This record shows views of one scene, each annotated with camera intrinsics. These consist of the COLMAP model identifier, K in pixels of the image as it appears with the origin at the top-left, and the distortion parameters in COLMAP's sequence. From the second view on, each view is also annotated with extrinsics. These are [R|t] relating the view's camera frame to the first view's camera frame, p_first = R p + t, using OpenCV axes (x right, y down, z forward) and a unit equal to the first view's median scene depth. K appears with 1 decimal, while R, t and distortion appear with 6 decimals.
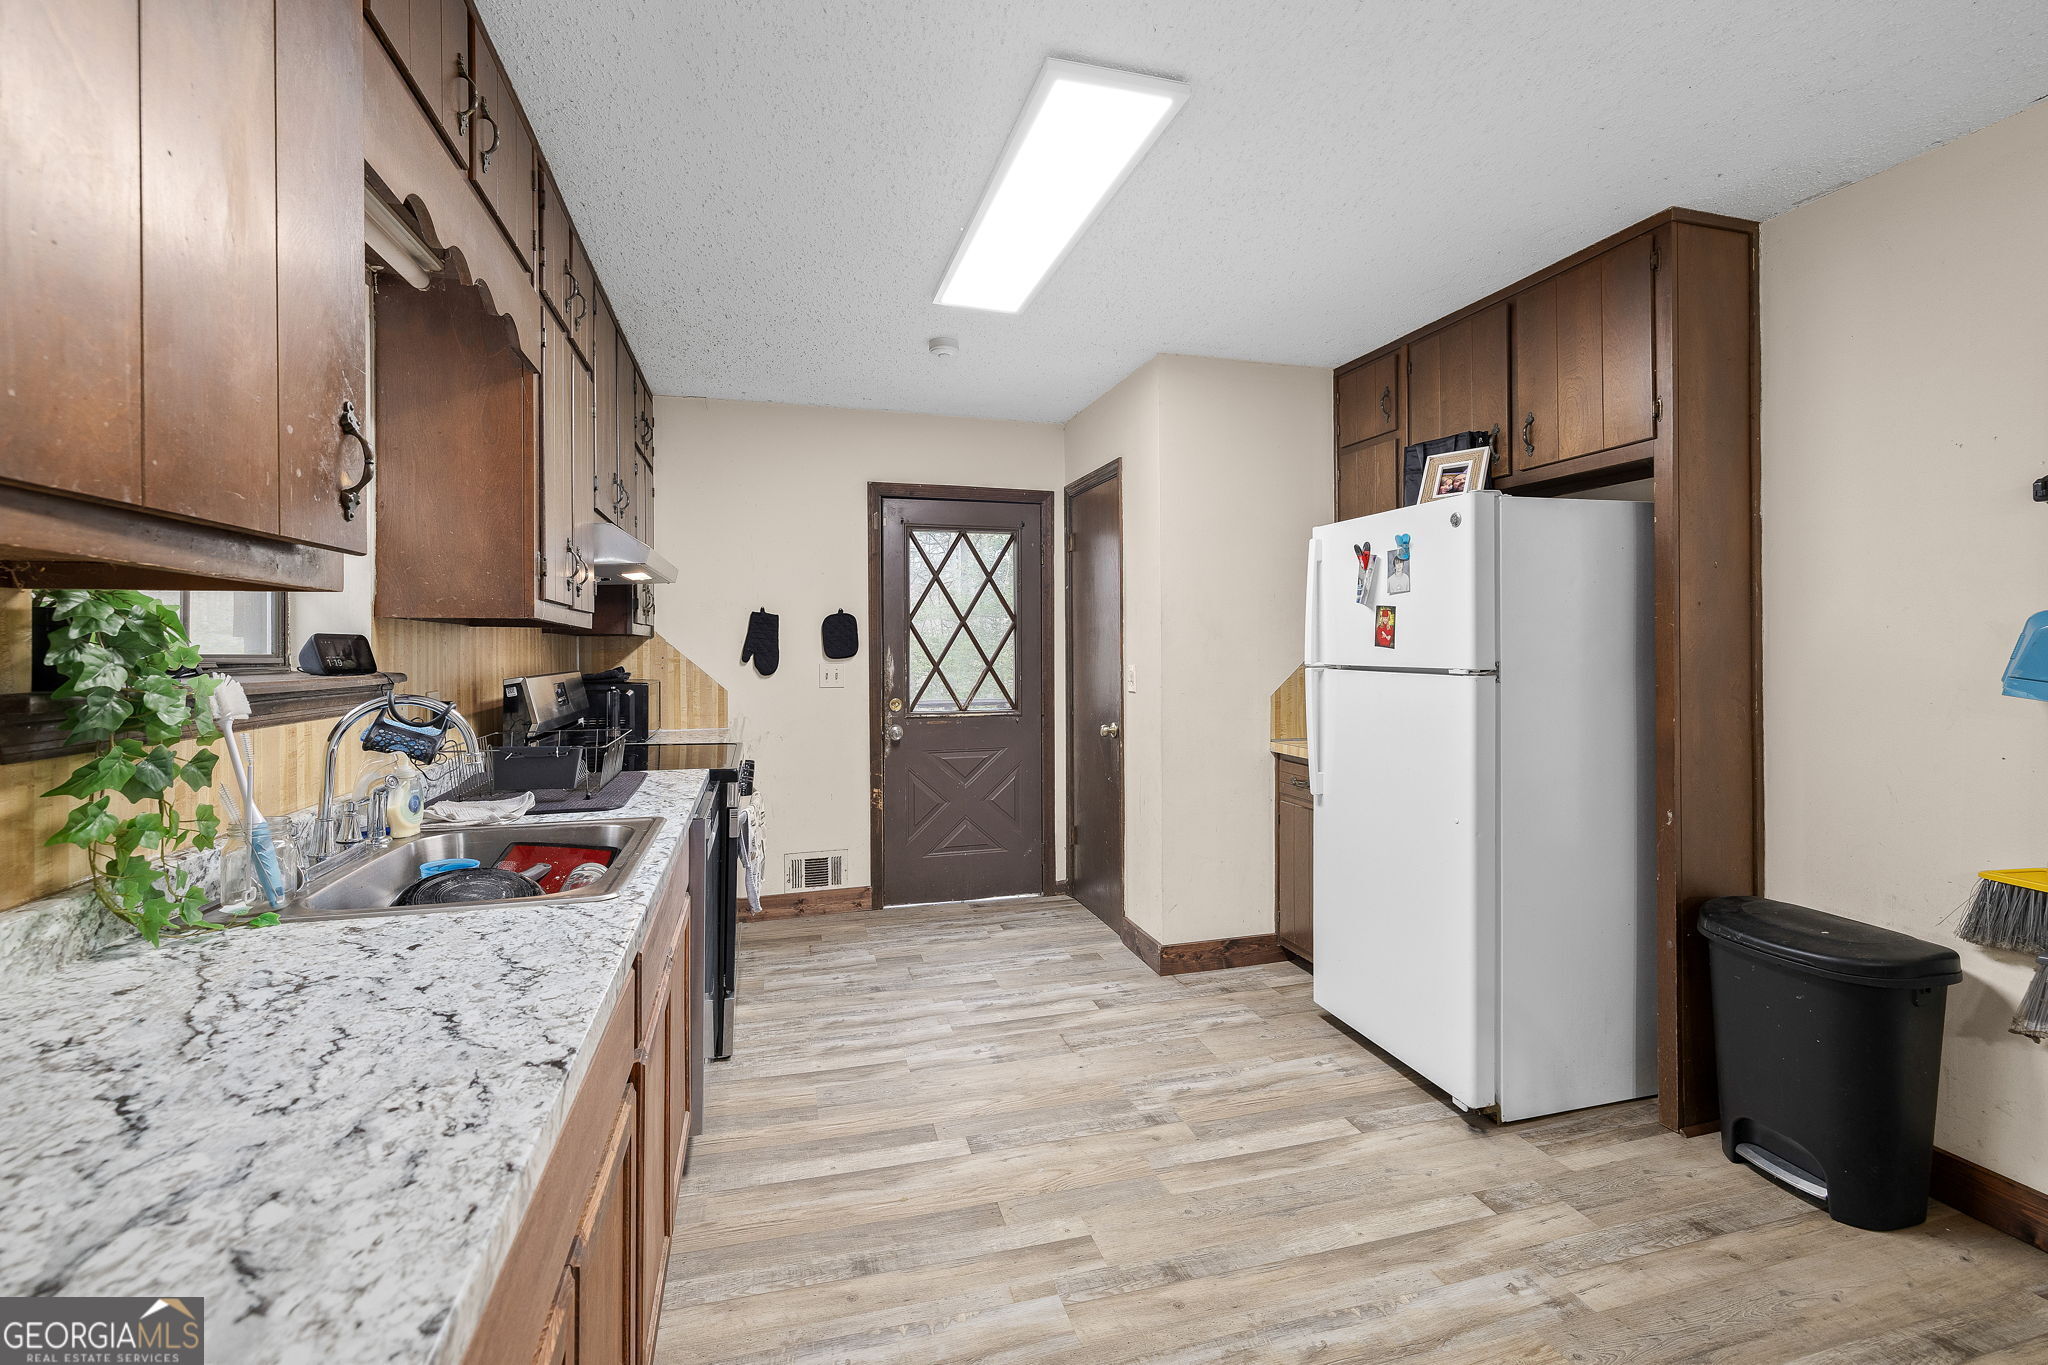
lens RADIAL K [[857.5, 0, 1001.5], [0, 857.5, 659.5], [0, 0, 1]] dist [-0.000302, 0.000382]
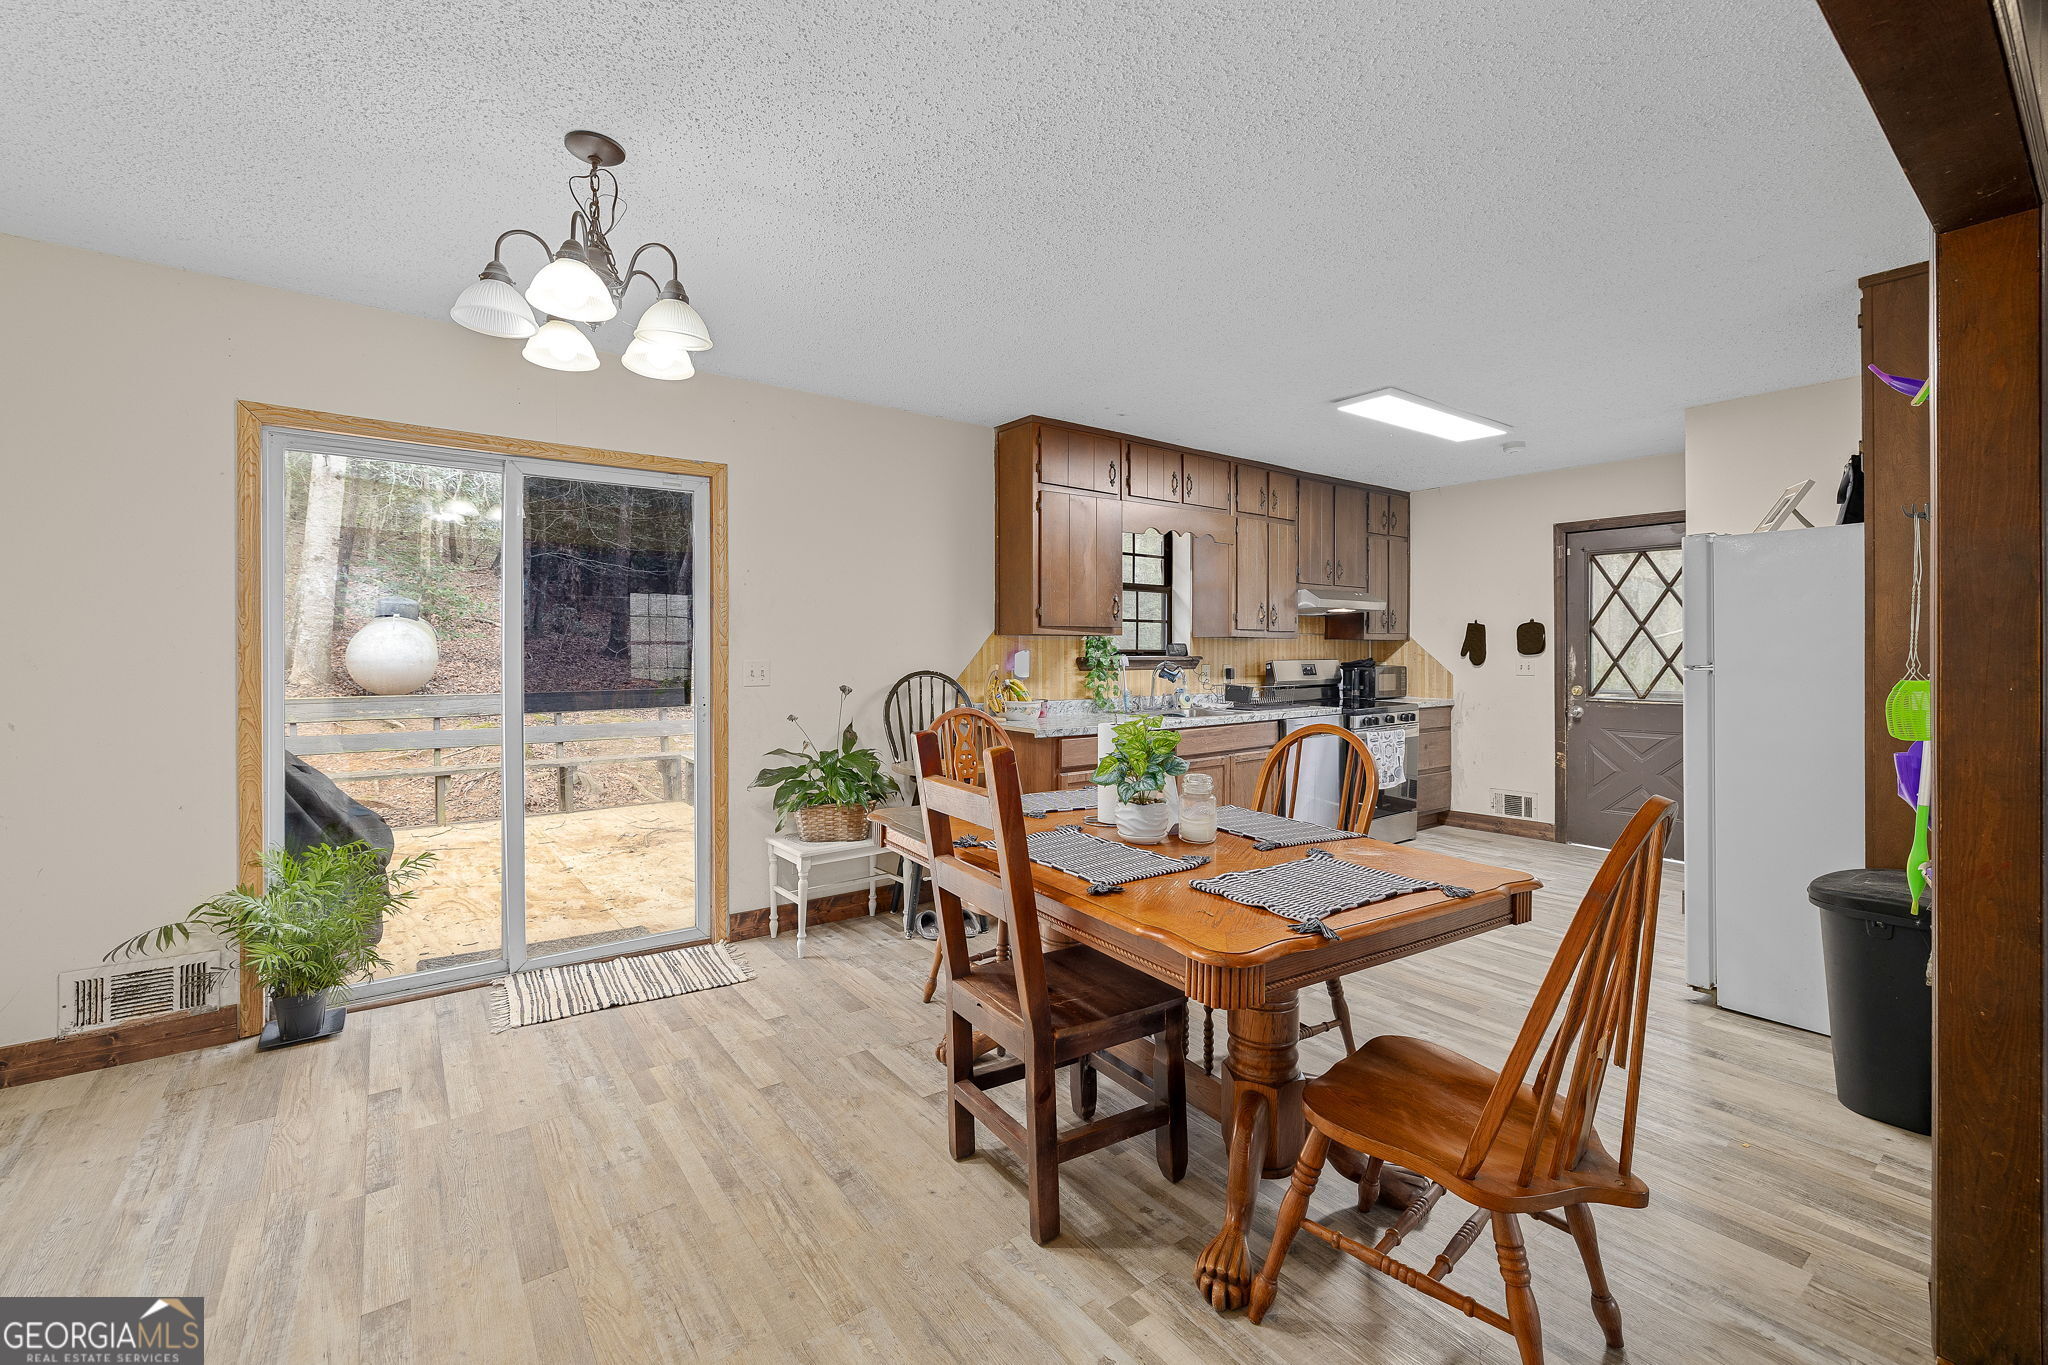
lens RADIAL K [[857.5, 0, 1008.3], [0, 857.5, 656.1], [0, 0, 1]] dist [-0.000302, 0.000382]
pose [[0.357158, 0.011991, -0.933967, 0.842348], [-0.010966, 0.999903, 0.008644, -0.001542], [0.933980, 0.007155, 0.357254, -0.299973]]
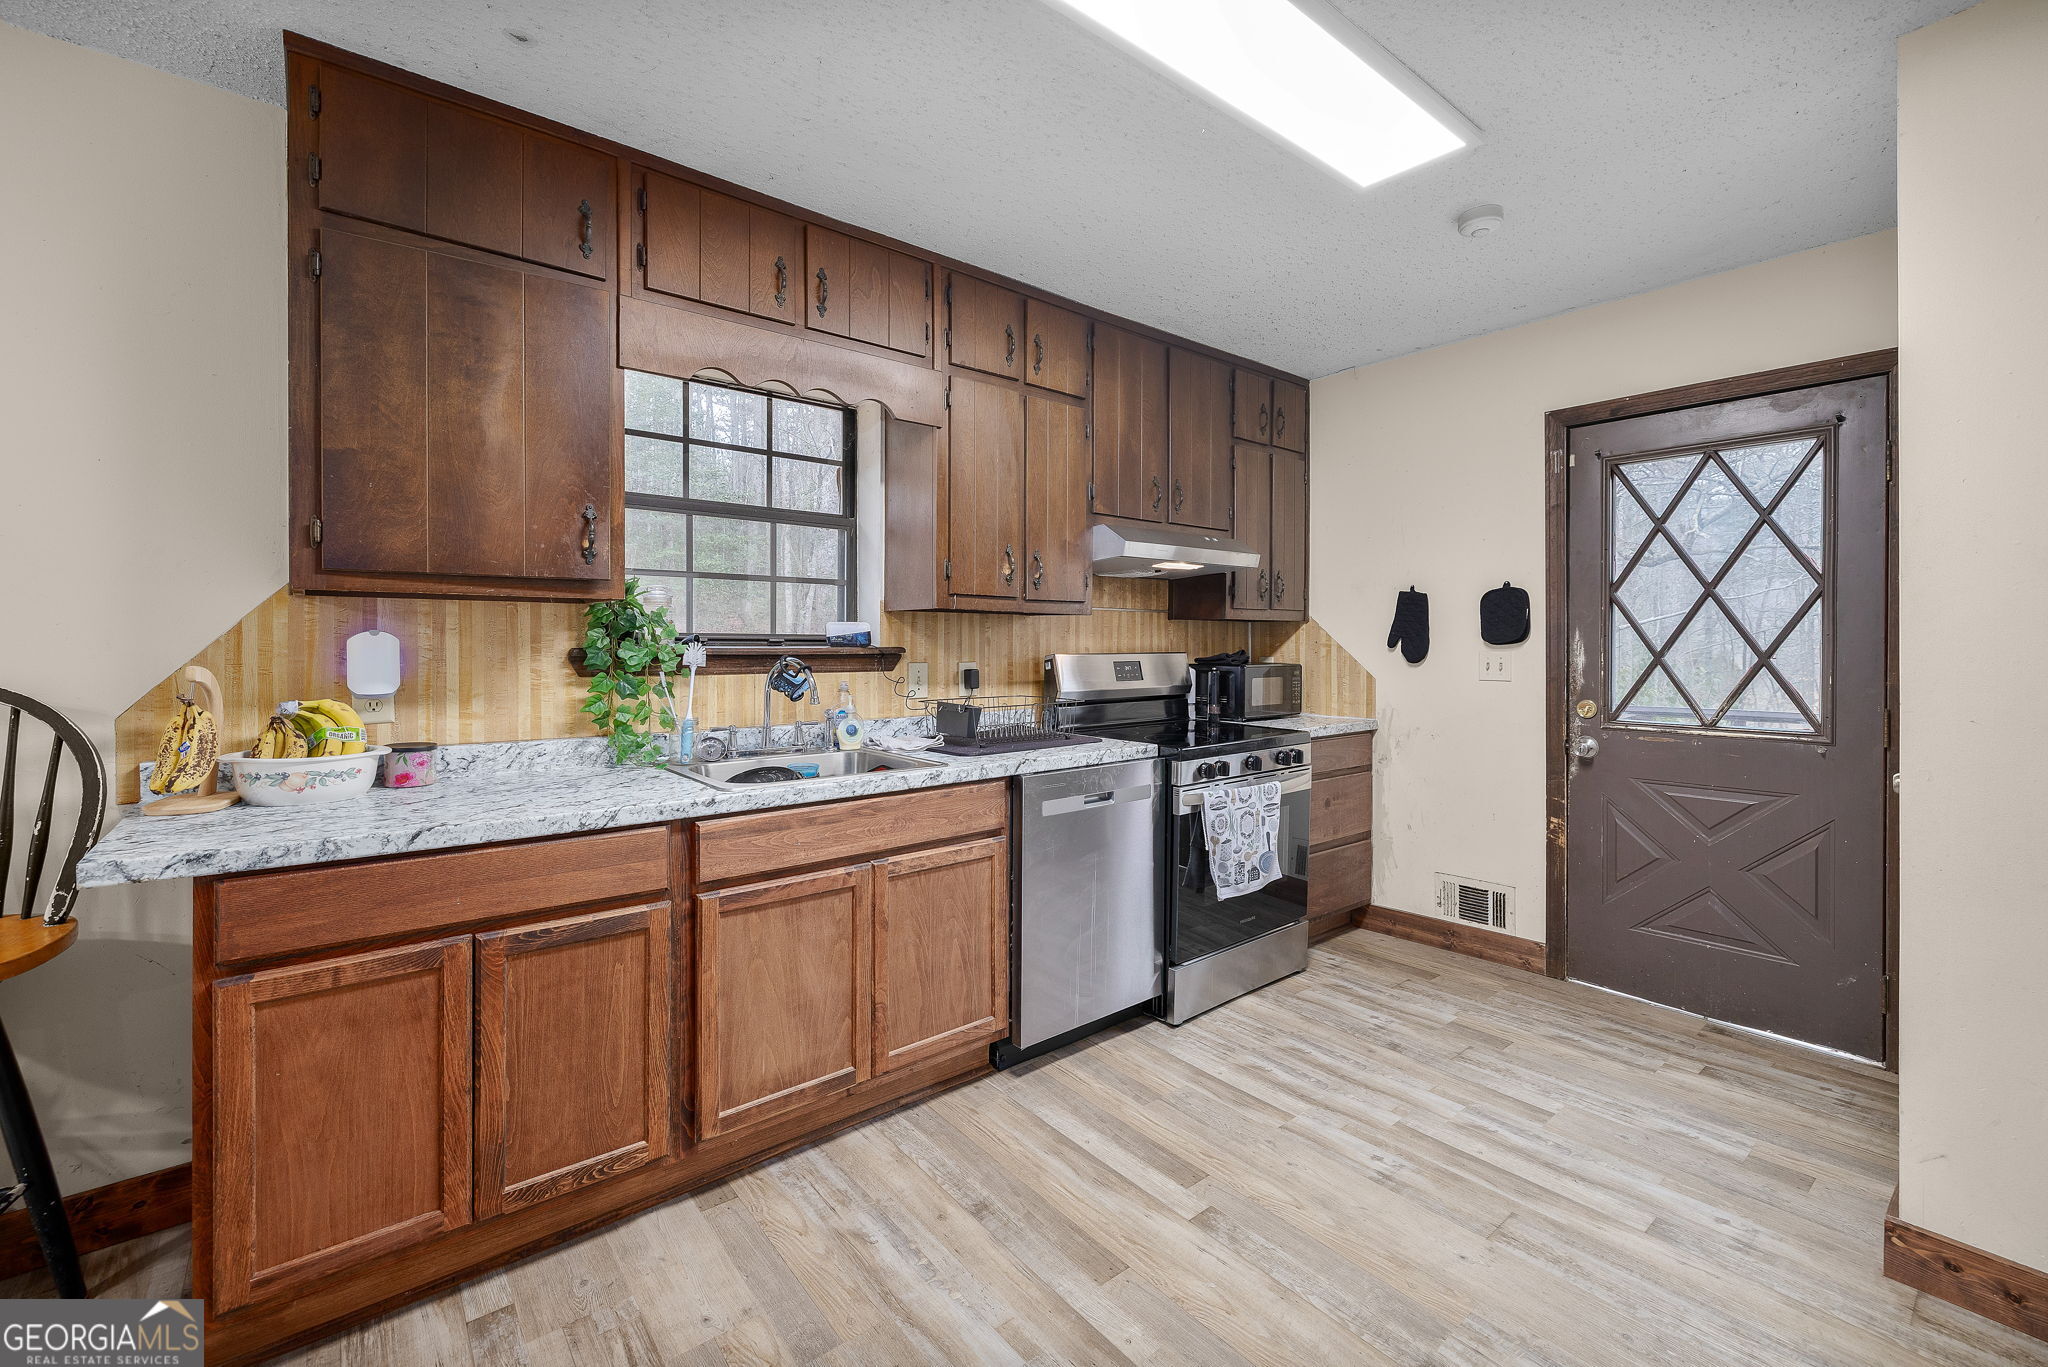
lens RADIAL K [[857.5, 0, 1013.5], [0, 857.5, 652.0], [0, 0, 1]] dist [-0.000302, 0.000382]
pose [[0.398112, 0.014919, -0.917216, 0.374683], [-0.011363, 0.999871, 0.011331, 0.001965], [0.917267, 0.005911, 0.398230, 0.278277]]
